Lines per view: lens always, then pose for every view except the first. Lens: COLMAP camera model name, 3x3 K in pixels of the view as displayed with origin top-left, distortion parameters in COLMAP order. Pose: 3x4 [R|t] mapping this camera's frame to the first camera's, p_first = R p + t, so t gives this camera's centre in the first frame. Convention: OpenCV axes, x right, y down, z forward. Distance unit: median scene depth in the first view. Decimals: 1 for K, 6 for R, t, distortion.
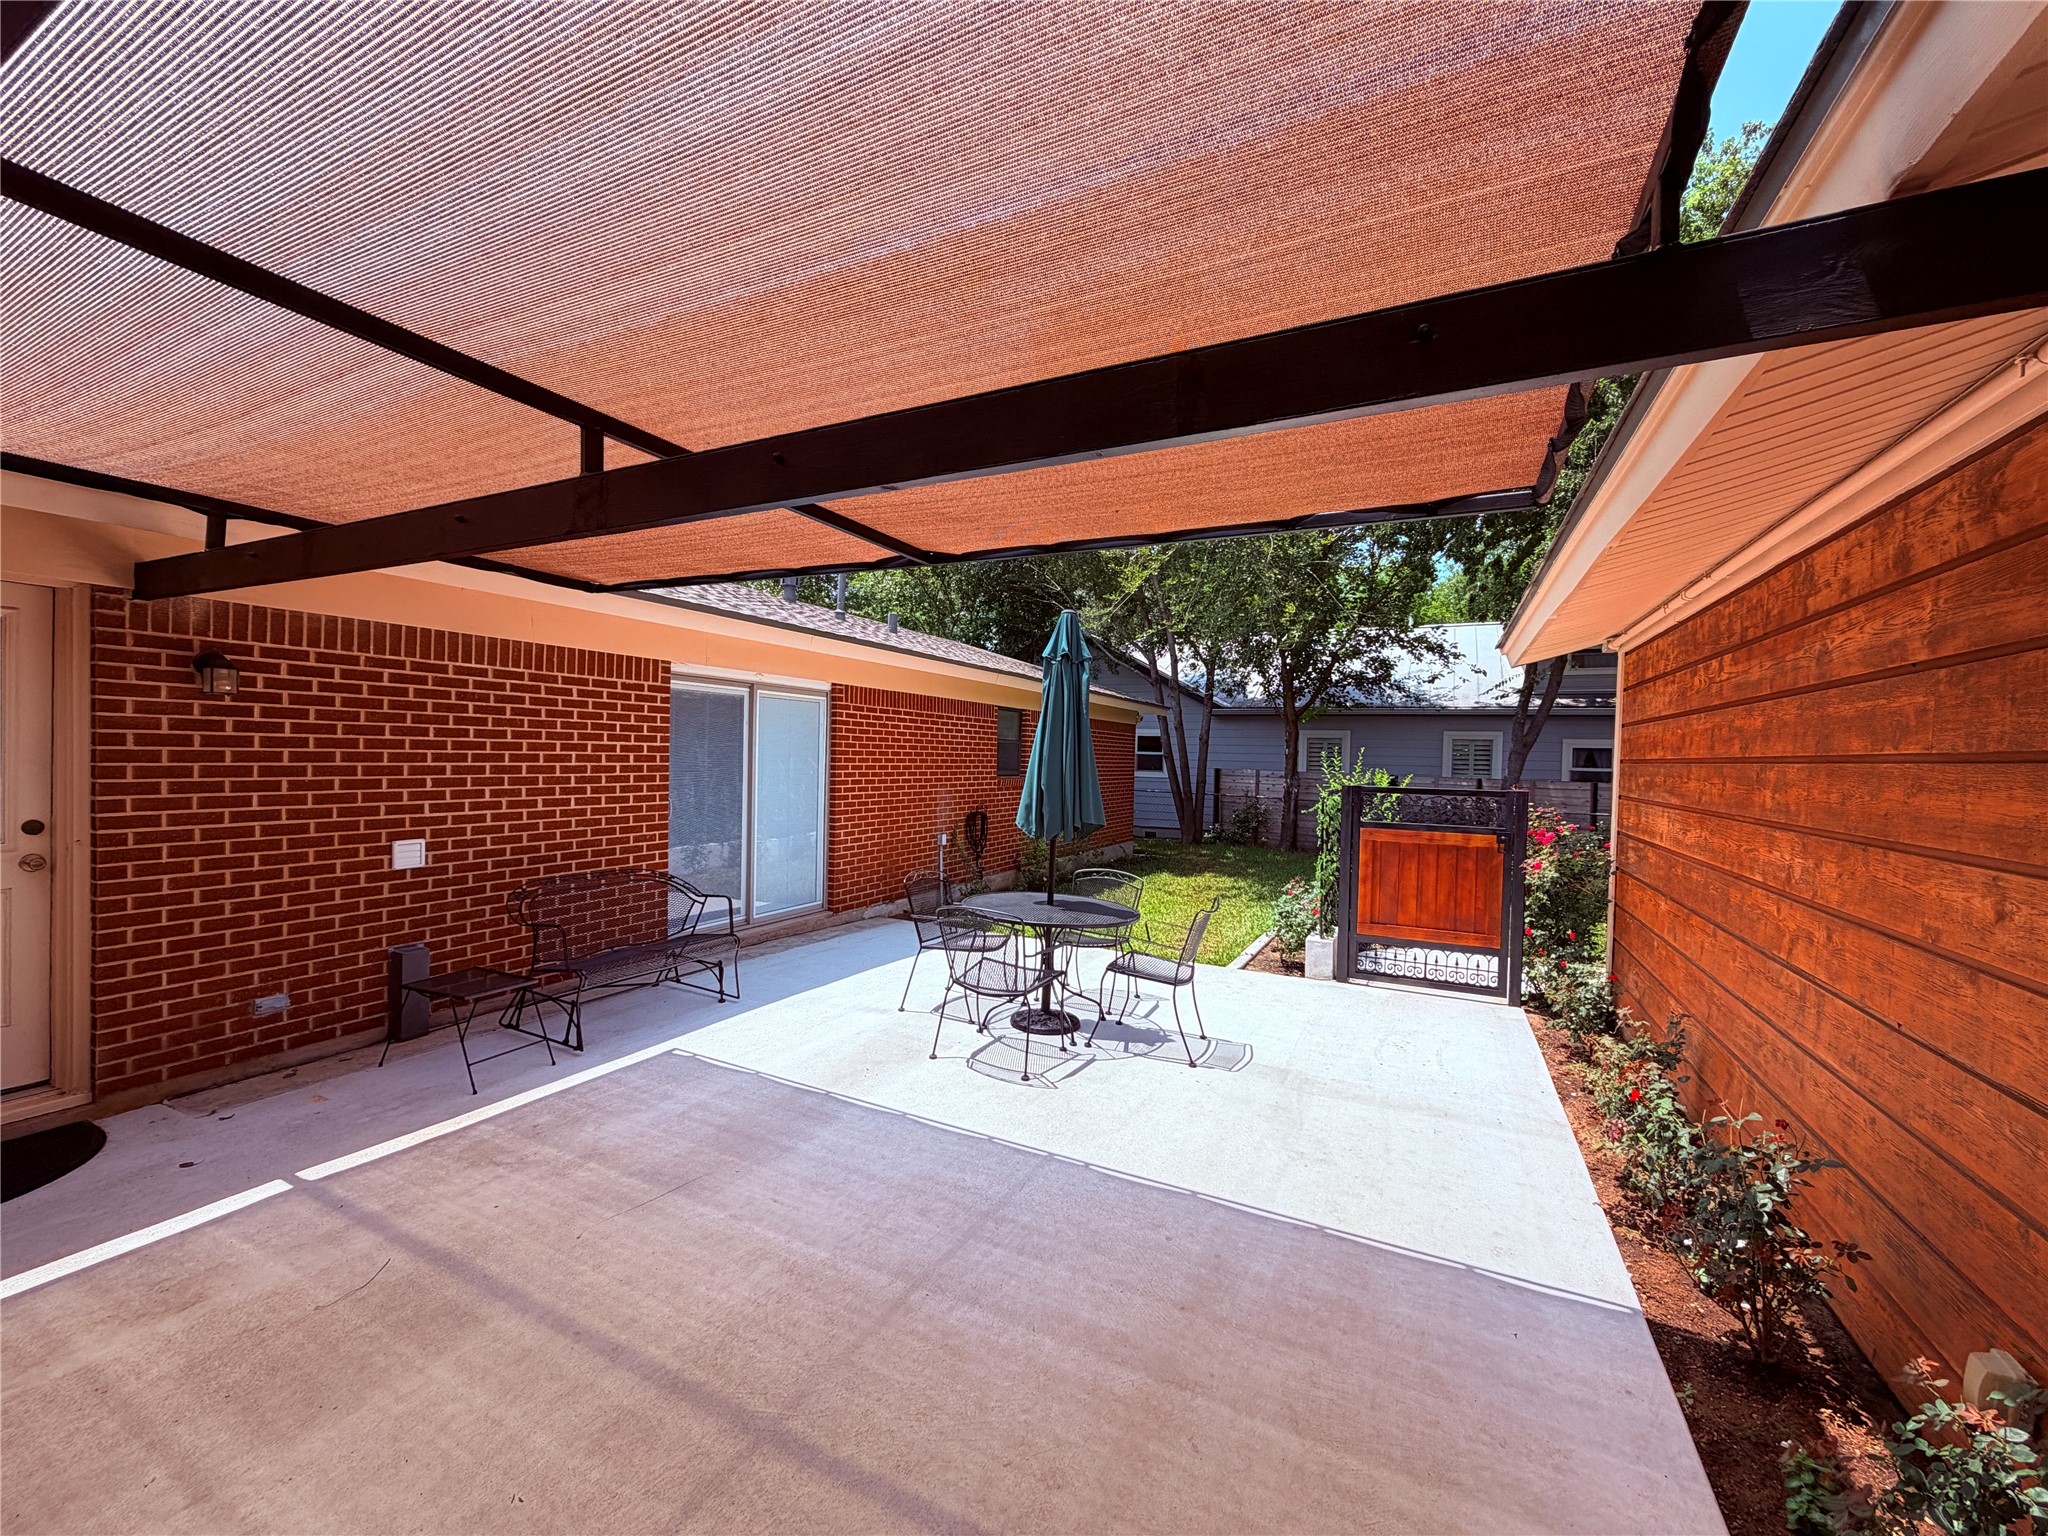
lens RADIAL K [[820.7, 0, 1019.1], [0, 820.7, 766.8], [0, 0, 1]] dist [-0.003025, -0.000233]
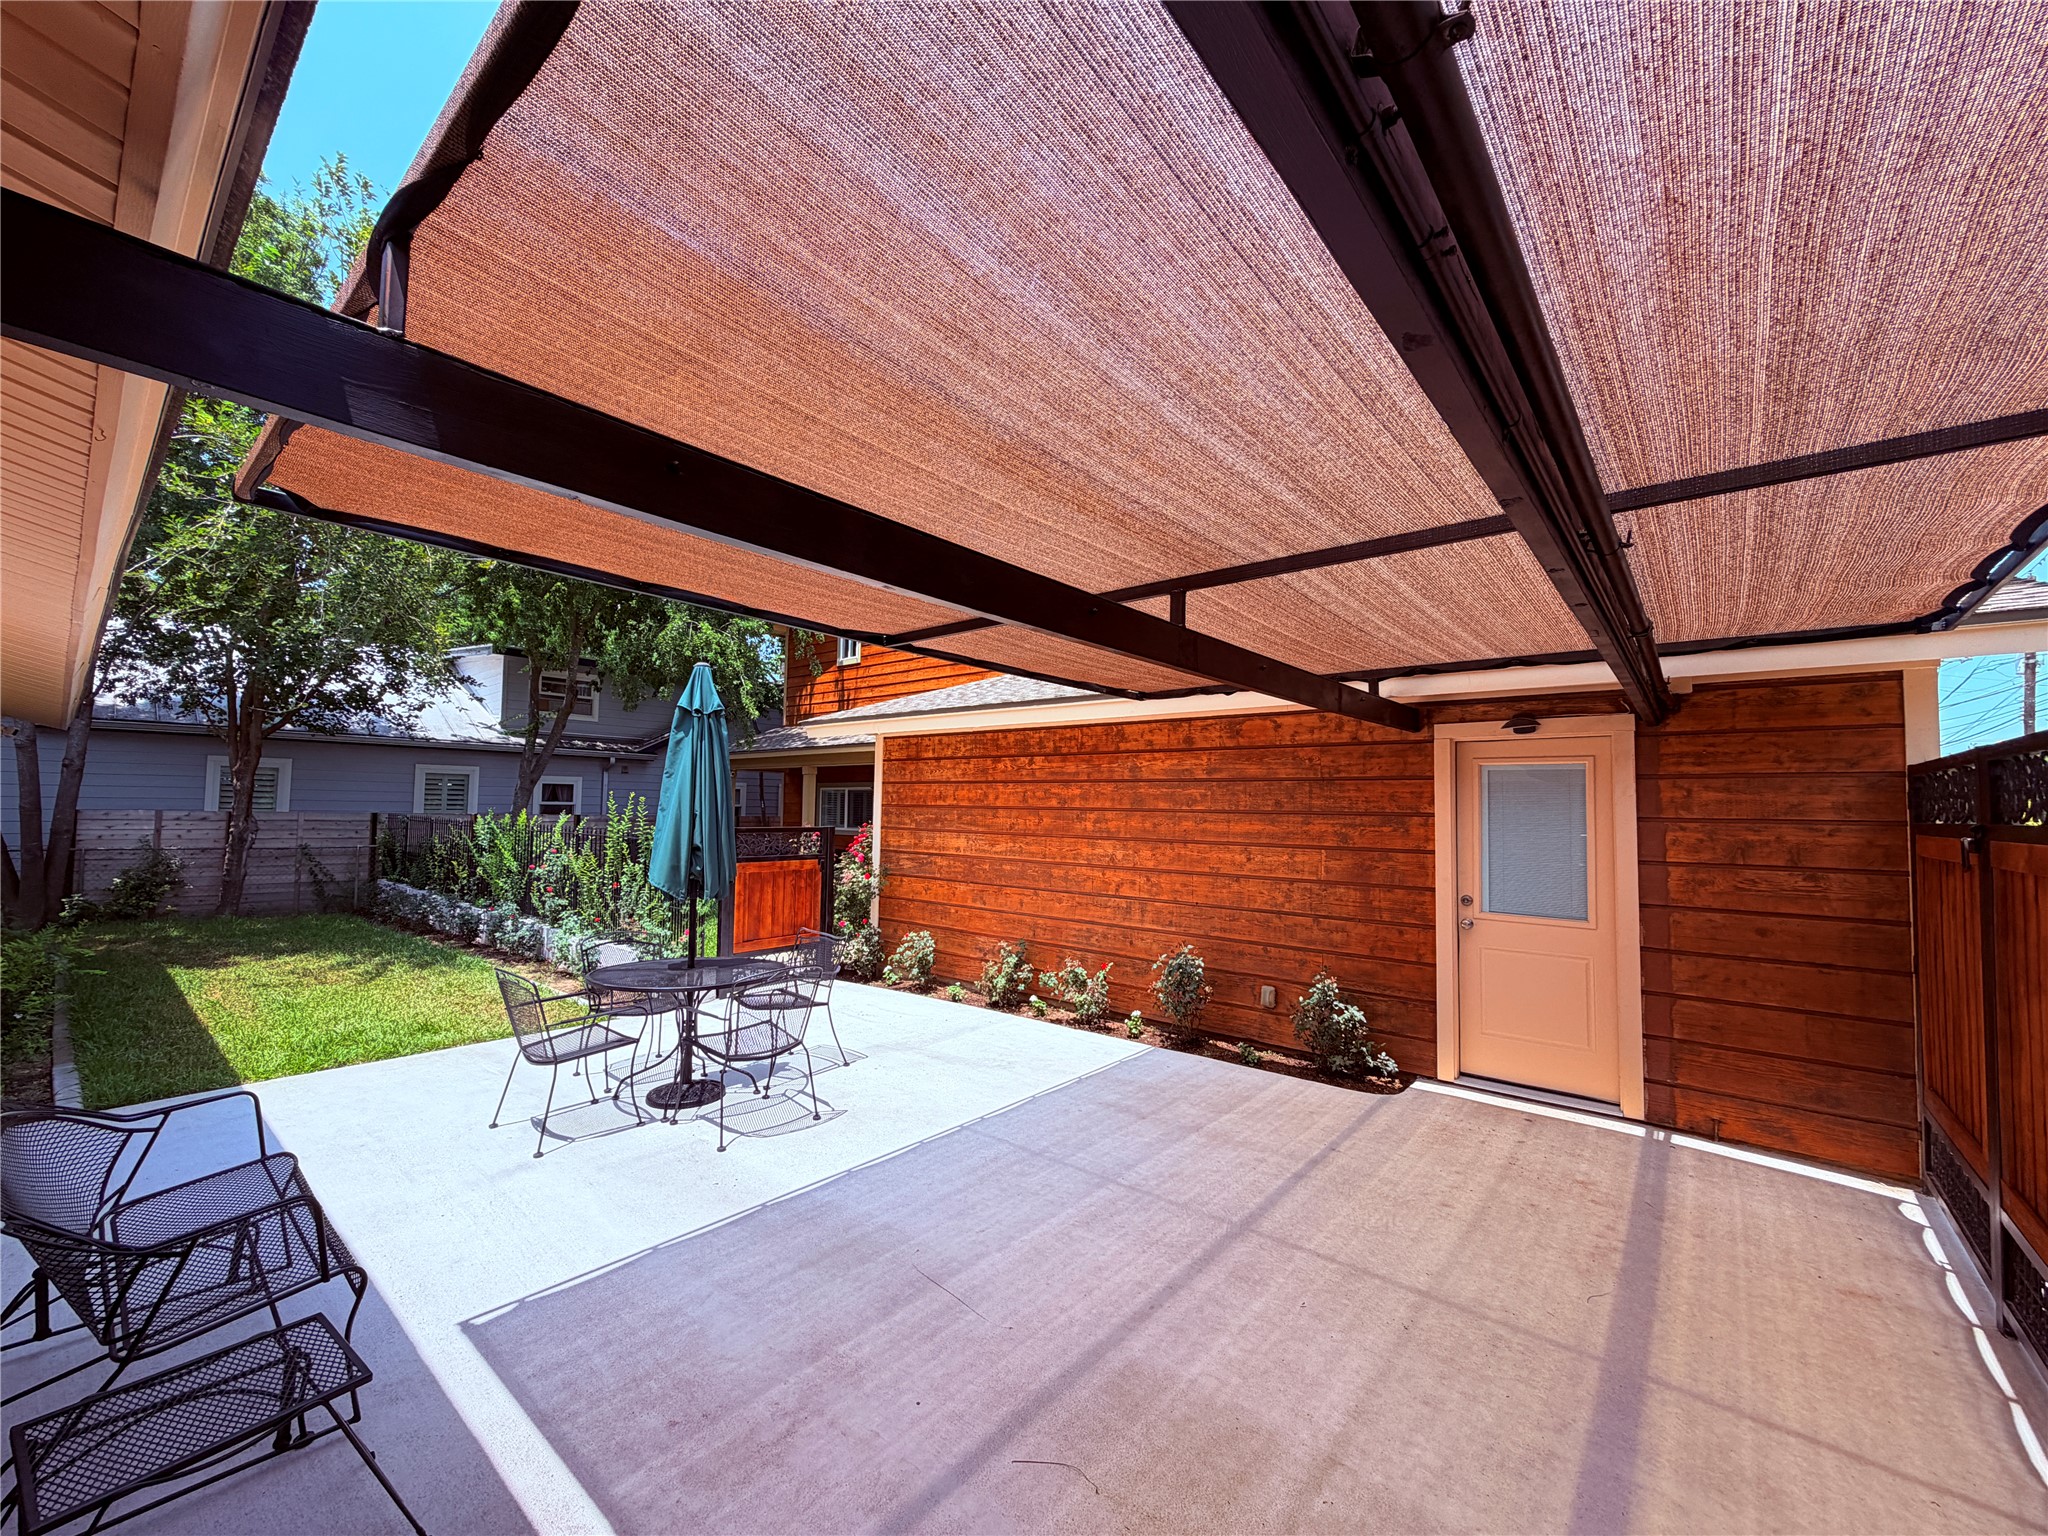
lens RADIAL K [[820.7, 0, 1017.1], [0, 820.7, 768.0], [0, 0, 1]] dist [-0.003025, -0.000233]
pose [[0.230416, 0.022060, 0.972842, -1.285826], [0.006101, 0.999691, -0.024113, -0.065524], [-0.973073, 0.011491, 0.230210, 0.643338]]
